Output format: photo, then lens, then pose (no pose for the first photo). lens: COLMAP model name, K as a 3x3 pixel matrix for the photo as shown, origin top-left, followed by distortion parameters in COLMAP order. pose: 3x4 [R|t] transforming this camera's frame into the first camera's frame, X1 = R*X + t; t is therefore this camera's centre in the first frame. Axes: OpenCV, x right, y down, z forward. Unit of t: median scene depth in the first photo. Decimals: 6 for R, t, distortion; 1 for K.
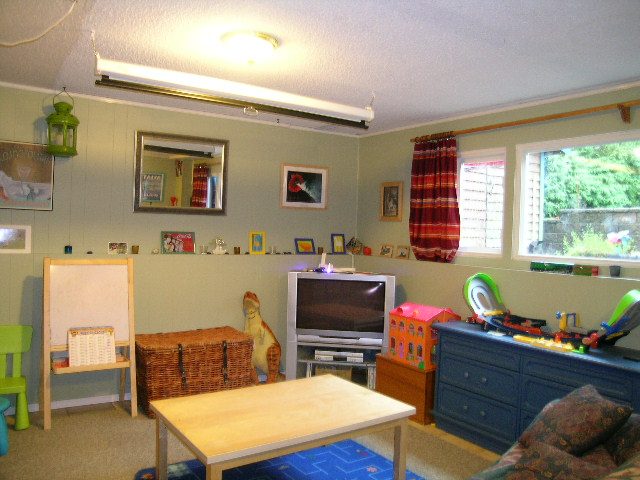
lens RADIAL K [[533.6, 0, 320.5], [0, 533.6, 244.4], [0, 0, 1]] dist [-0.101891, 0.059379]
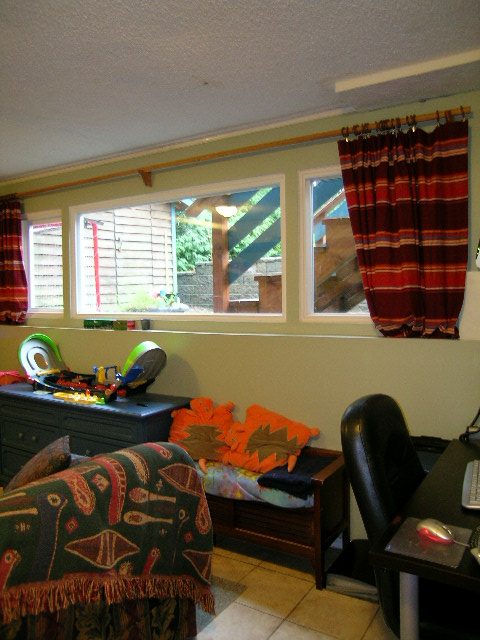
lens RADIAL K [[533.6, 0, 240.0], [0, 533.6, 316.3], [0, 0, 1]] dist [-0.101891, 0.059379]
pose [[0.927215, -0.070012, 0.367928, 0.284899], [0.056927, 0.997304, 0.046314, -0.004633], [-0.370179, -0.021998, 0.928700, -0.085518]]
